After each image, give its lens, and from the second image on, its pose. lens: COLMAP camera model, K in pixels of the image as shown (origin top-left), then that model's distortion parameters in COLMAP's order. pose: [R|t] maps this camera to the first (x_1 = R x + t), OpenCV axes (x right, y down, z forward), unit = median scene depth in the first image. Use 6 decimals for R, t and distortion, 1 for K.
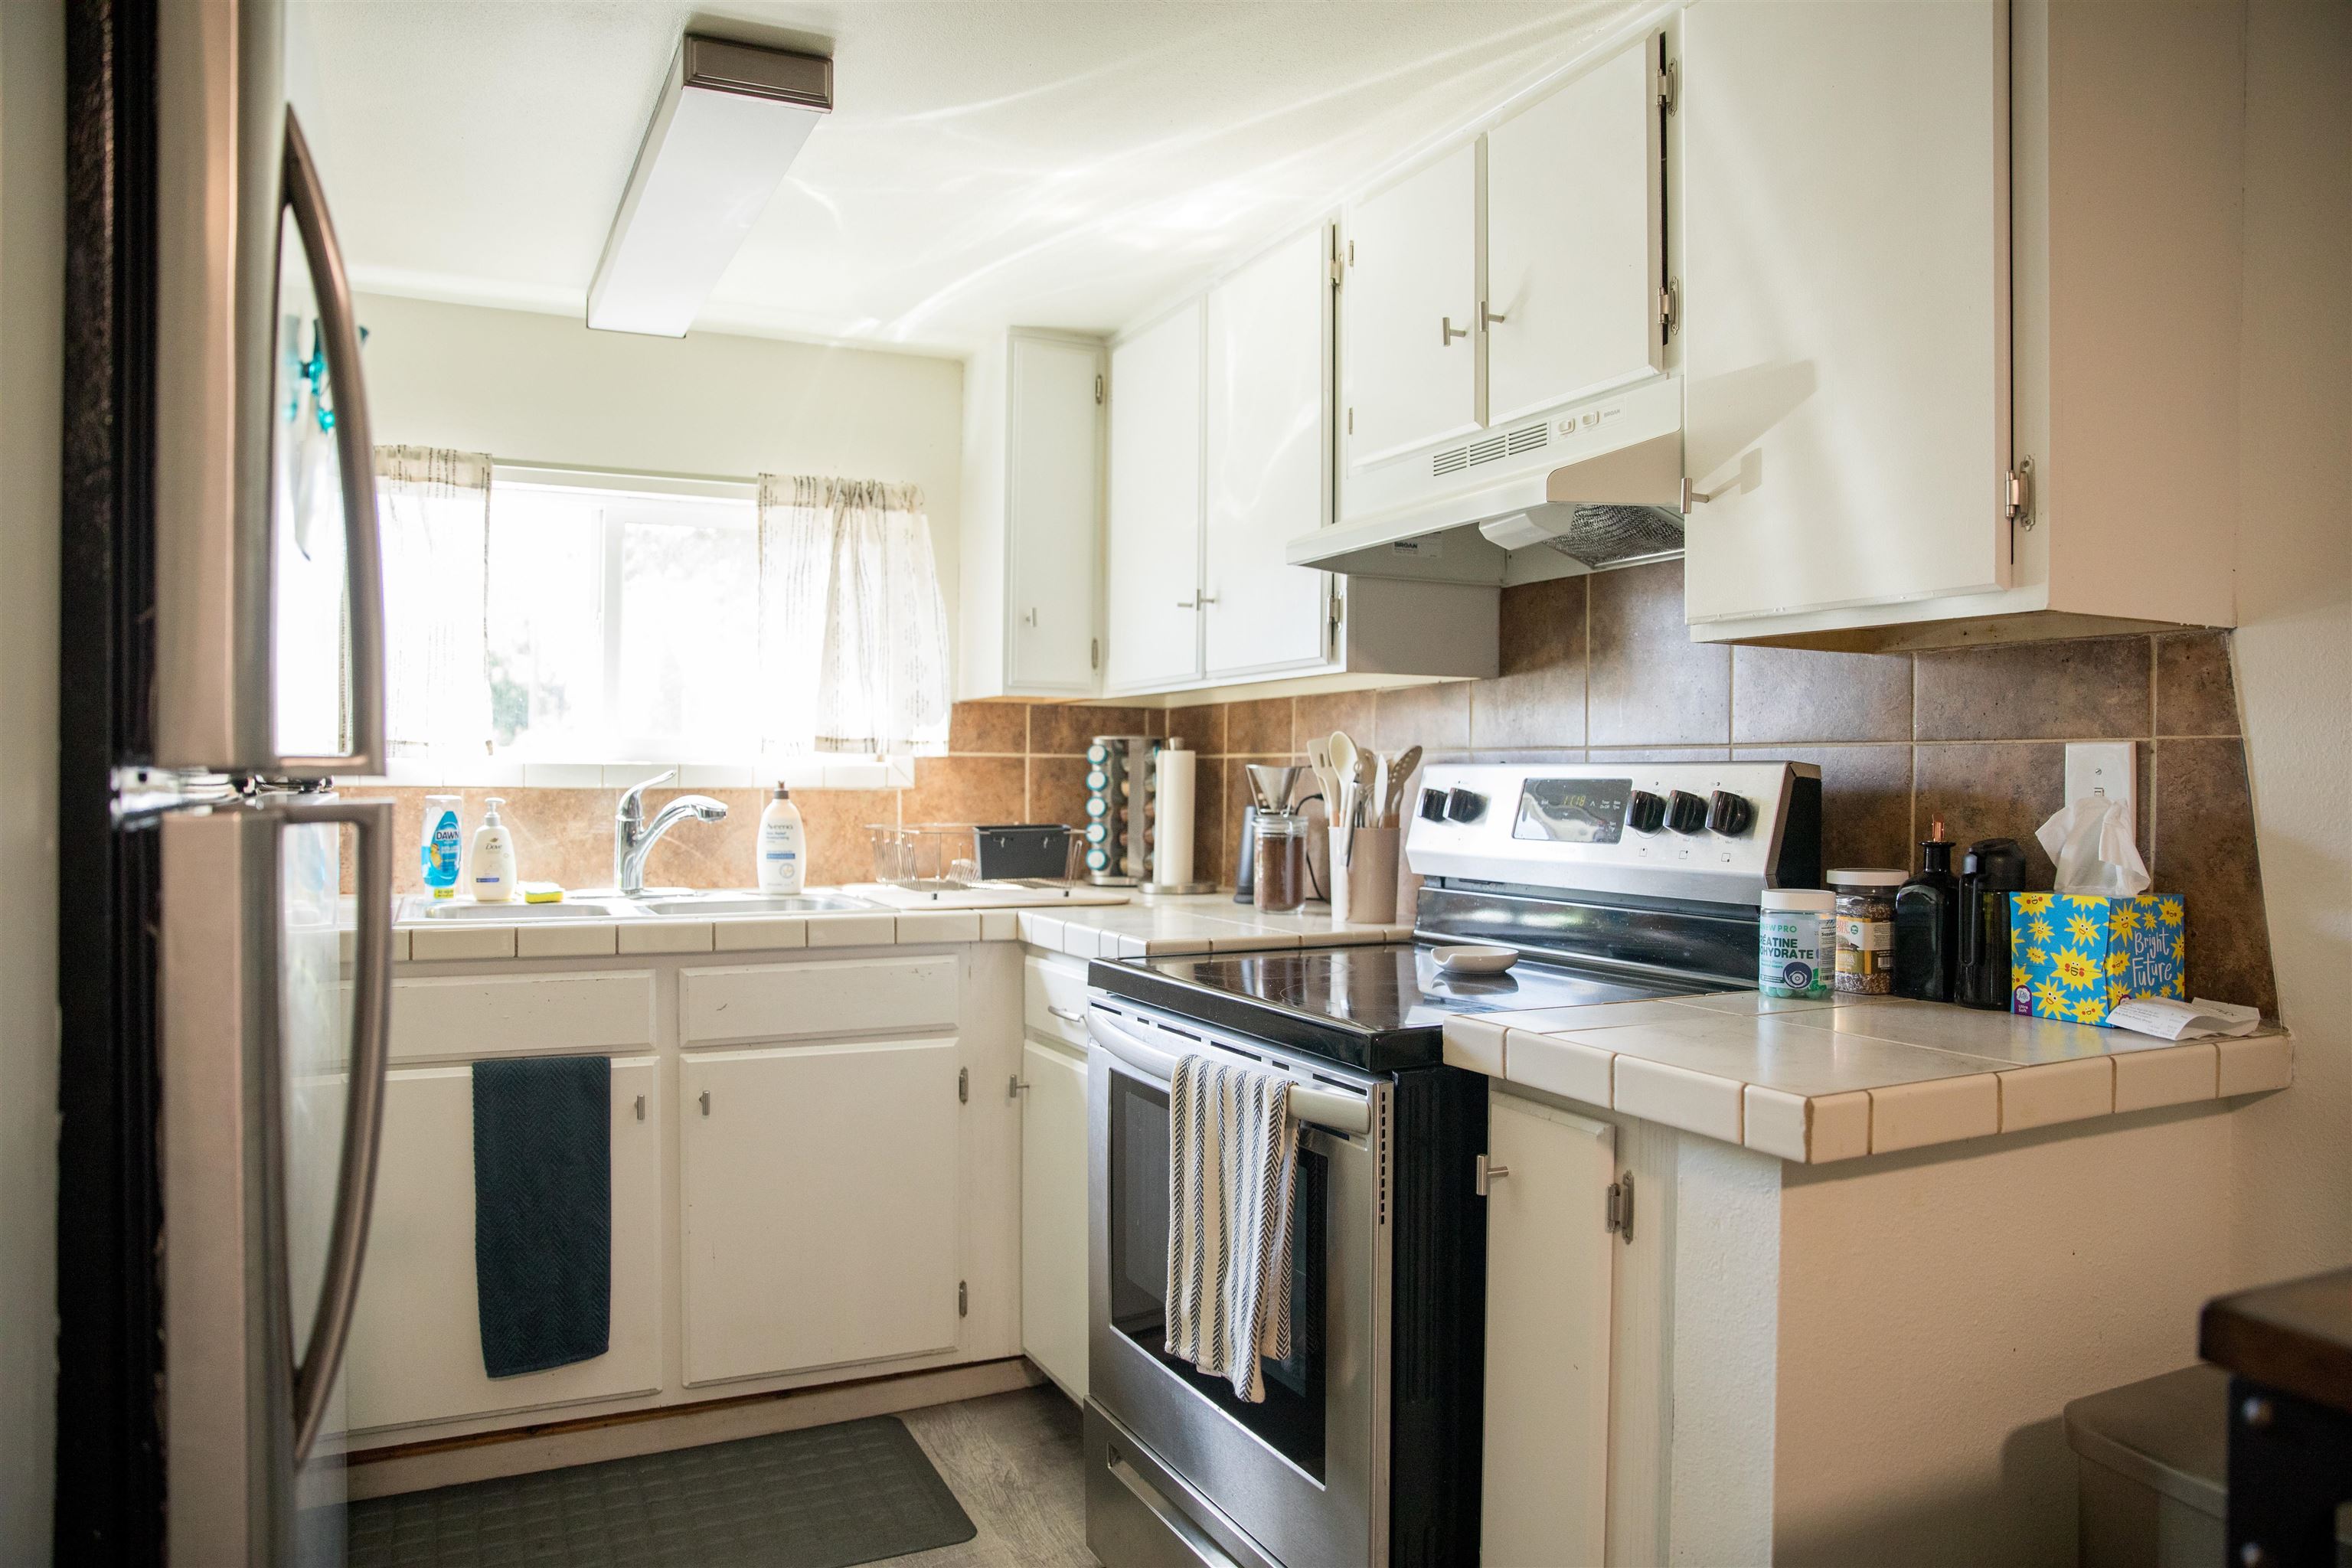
lens RADIAL K [[1572.7, 0, 1176.0], [0, 1572.7, 784.0], [0, 0, 1]] dist [-0.112897, 0.081756]
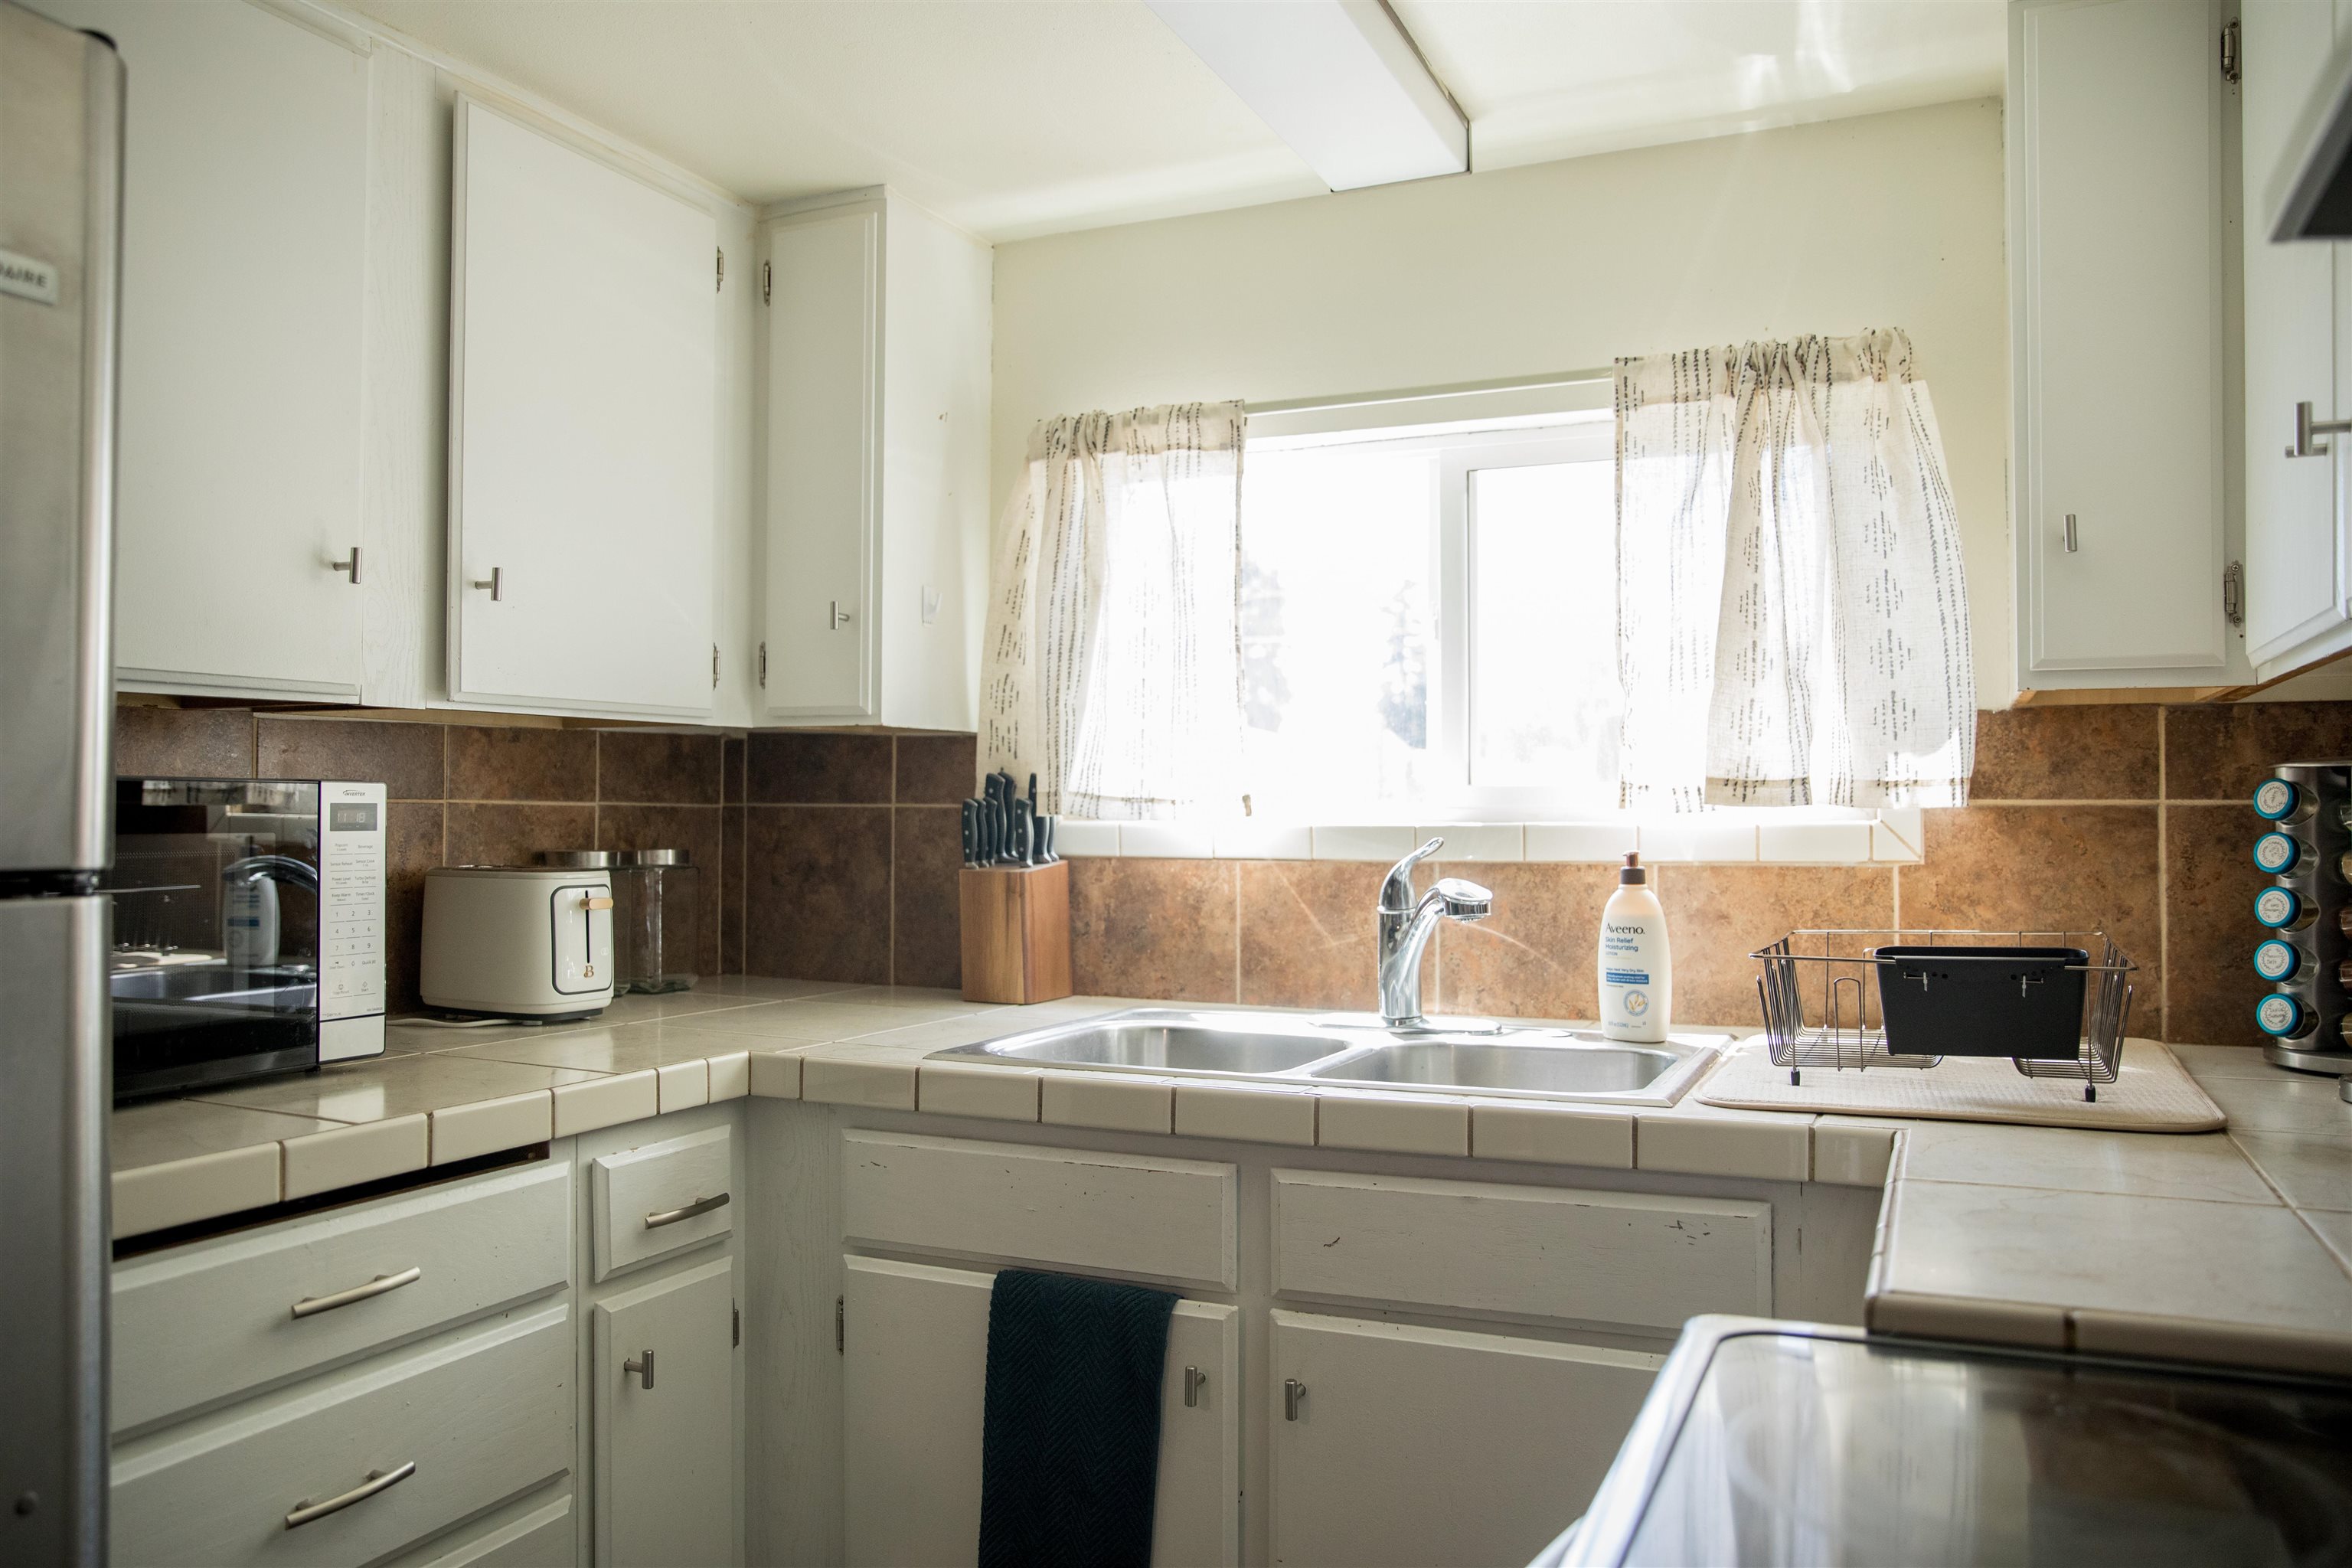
lens RADIAL K [[1724.6, 0, 1176.0], [0, 1724.6, 784.0], [0, 0, 1]] dist [-0.094796, 0.091953]
pose [[0.644361, -0.022760, -0.764383, 0.173188], [0.001974, 0.999603, -0.028100, -0.012796], [0.764719, 0.016598, 0.644150, 0.532458]]
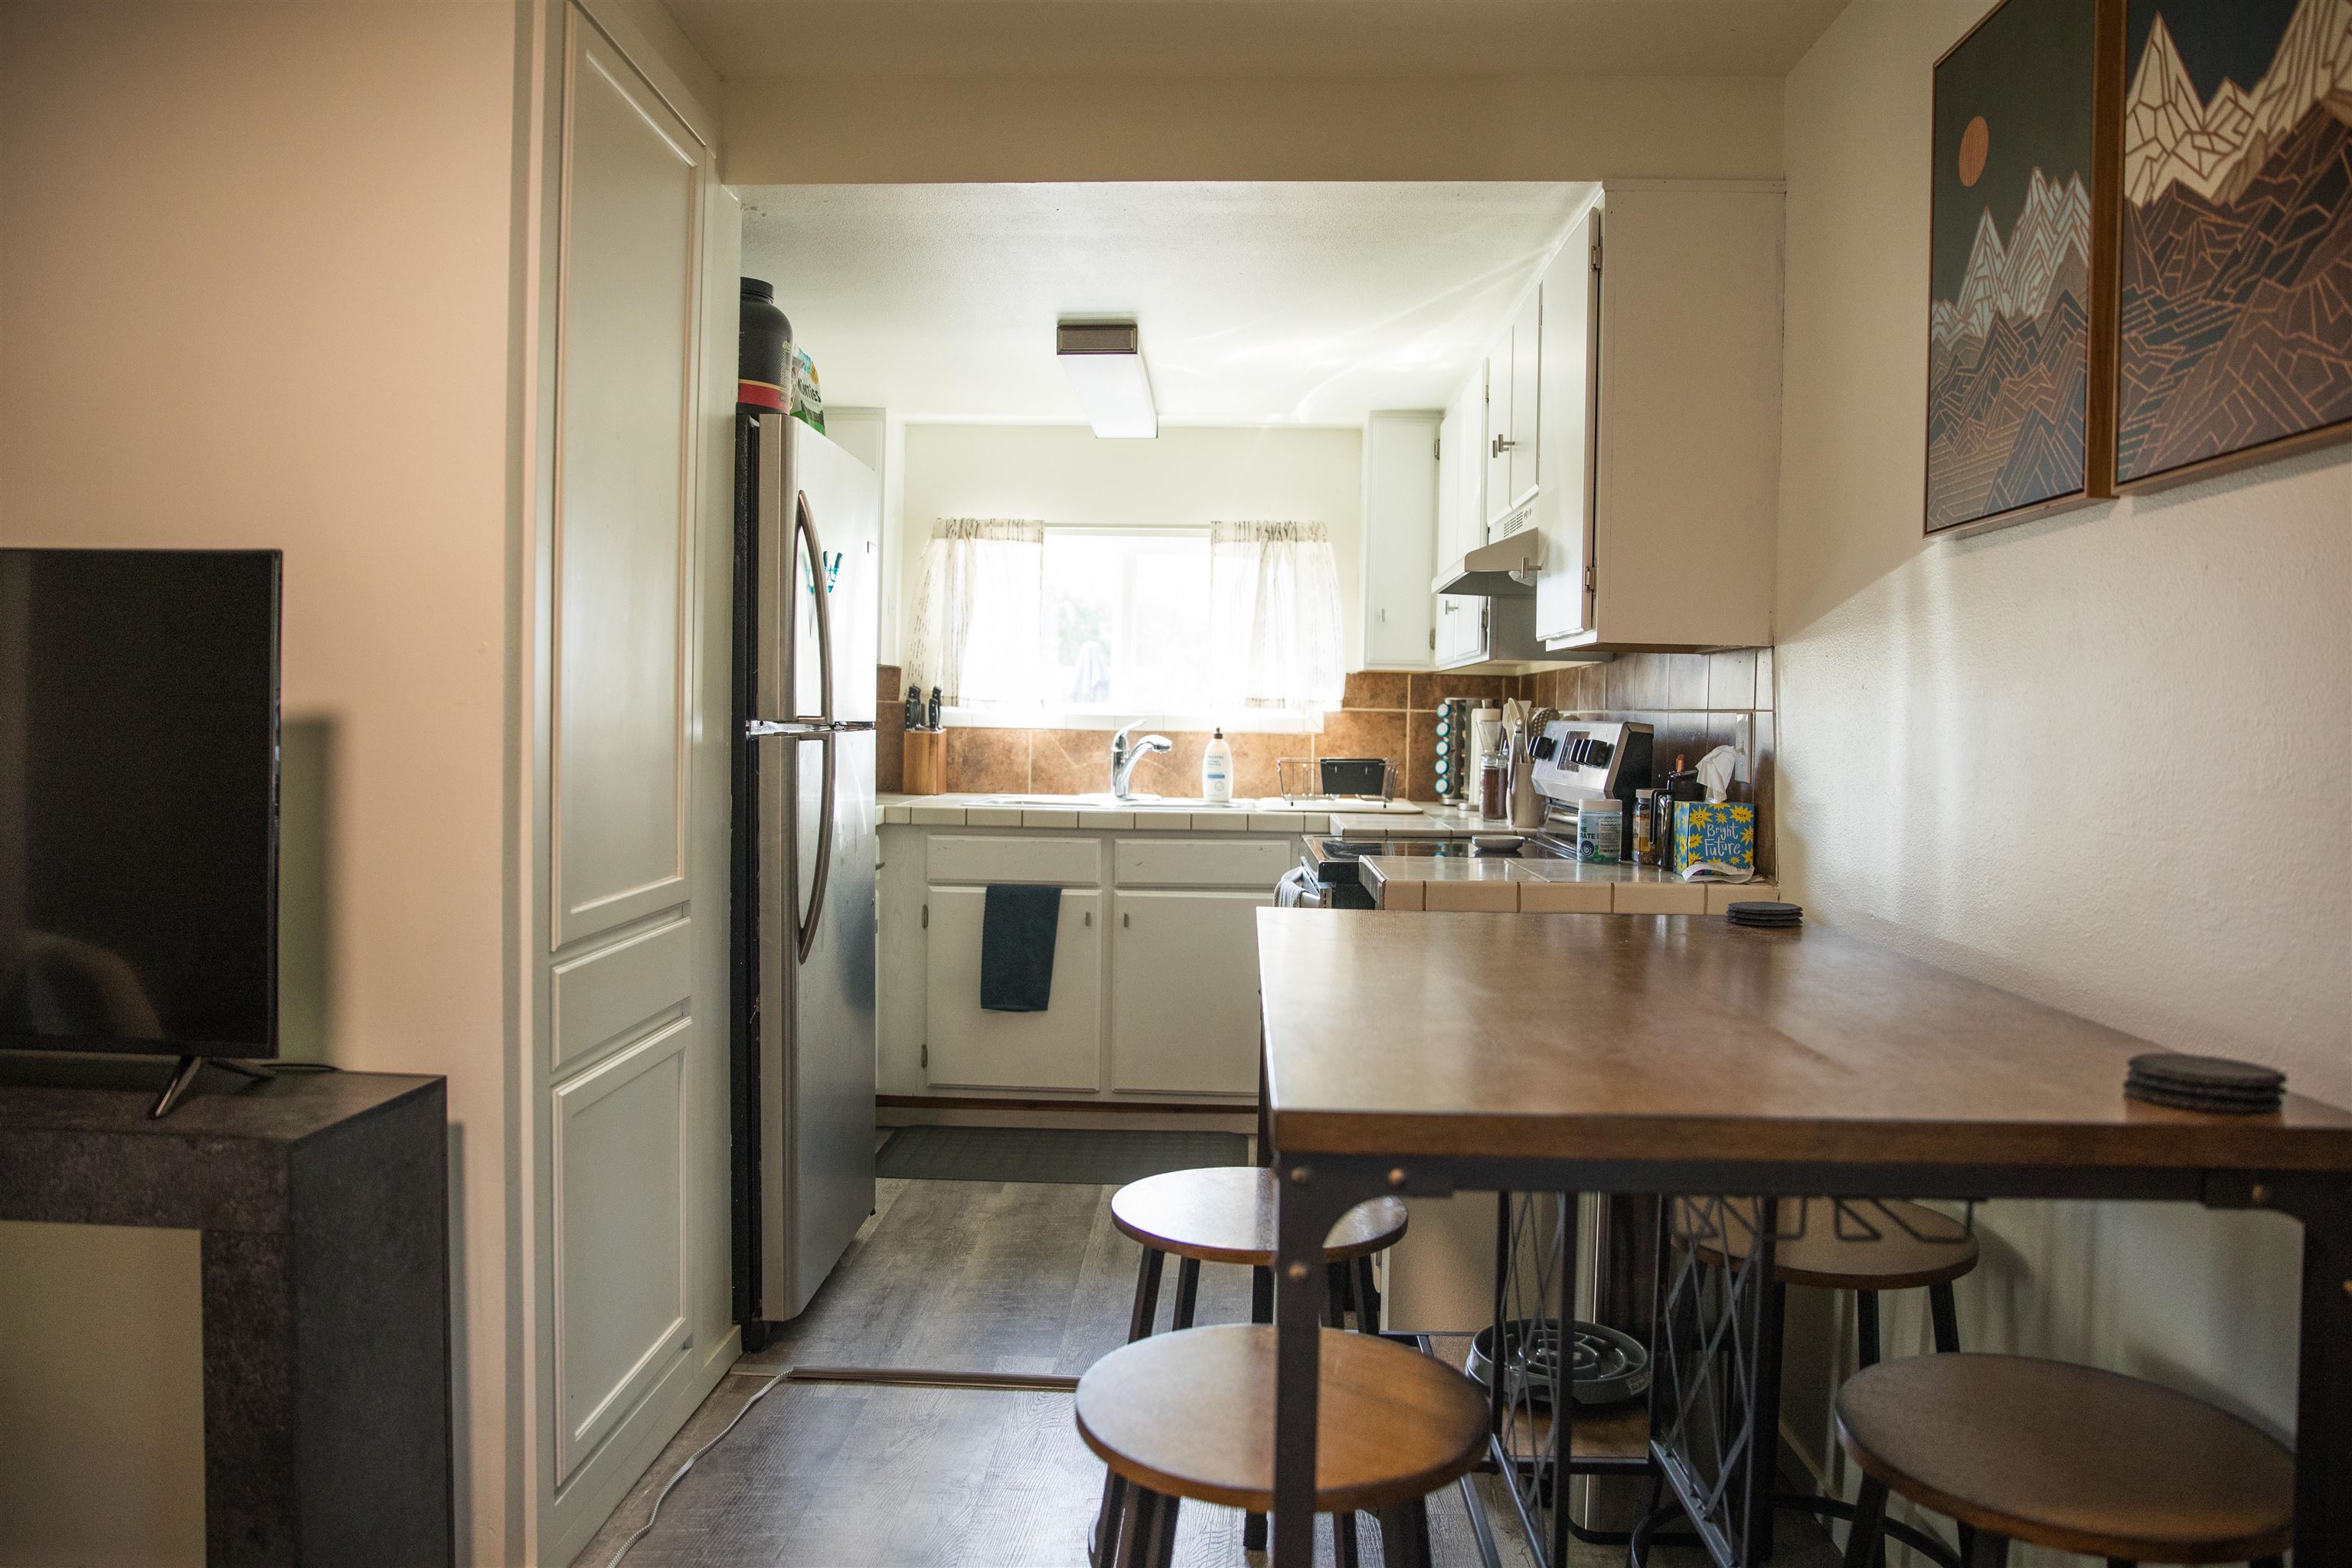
lens RADIAL K [[1643.6, 0, 1176.0], [0, 1643.6, 784.0], [0, 0, 1]] dist [-0.119647, 0.081403]
pose [[0.885748, 0.027102, -0.463375, 0.549883], [-0.011988, 0.999297, 0.035531, -0.003350], [0.464012, -0.025917, 0.885450, -0.525156]]
